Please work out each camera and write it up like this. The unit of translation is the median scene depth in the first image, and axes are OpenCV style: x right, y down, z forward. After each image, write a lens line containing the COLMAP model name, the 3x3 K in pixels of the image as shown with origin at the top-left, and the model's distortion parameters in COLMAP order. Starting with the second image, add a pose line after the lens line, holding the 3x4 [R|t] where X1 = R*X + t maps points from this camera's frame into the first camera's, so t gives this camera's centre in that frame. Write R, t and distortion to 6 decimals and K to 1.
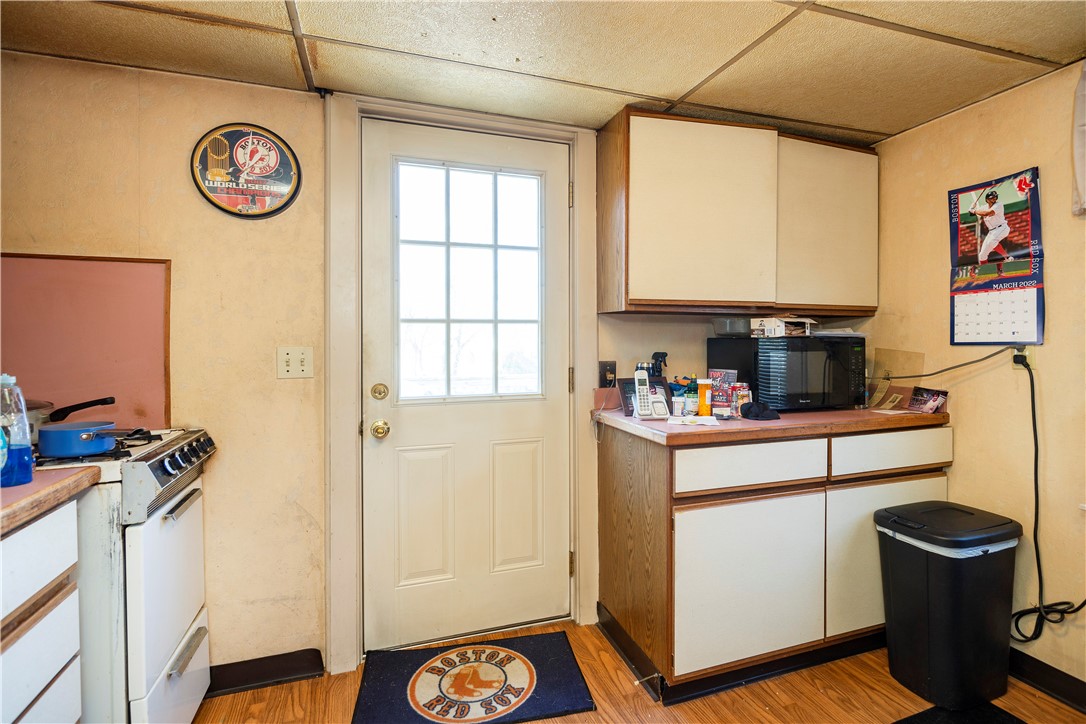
lens RADIAL K [[498.4, 0, 542.4], [0, 498.4, 340.3], [0, 0, 1]] dist [-0.002836, 0.000319]
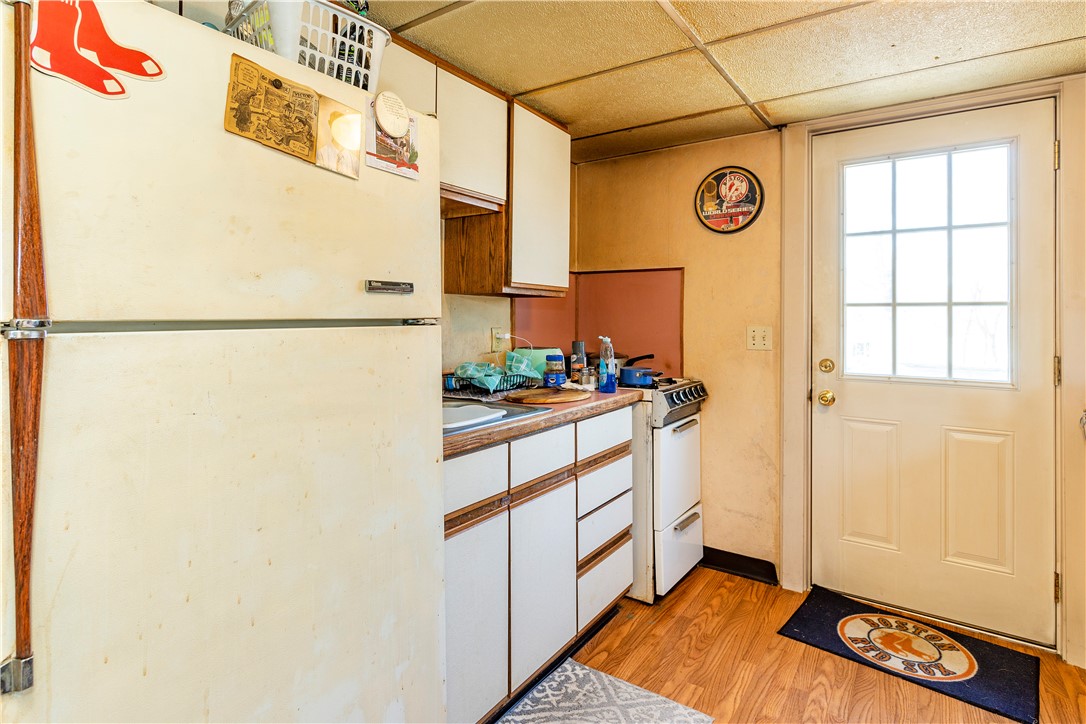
lens RADIAL K [[506.1, 0, 542.7], [0, 506.1, 314.5], [0, 0, 1]] dist [-0.000206, 0.000099]
pose [[0.561918, 0.000499, -0.827193, 0.293927], [-0.010136, 0.999929, -0.006281, -0.003286], [0.827131, 0.011914, 0.561883, -0.228384]]
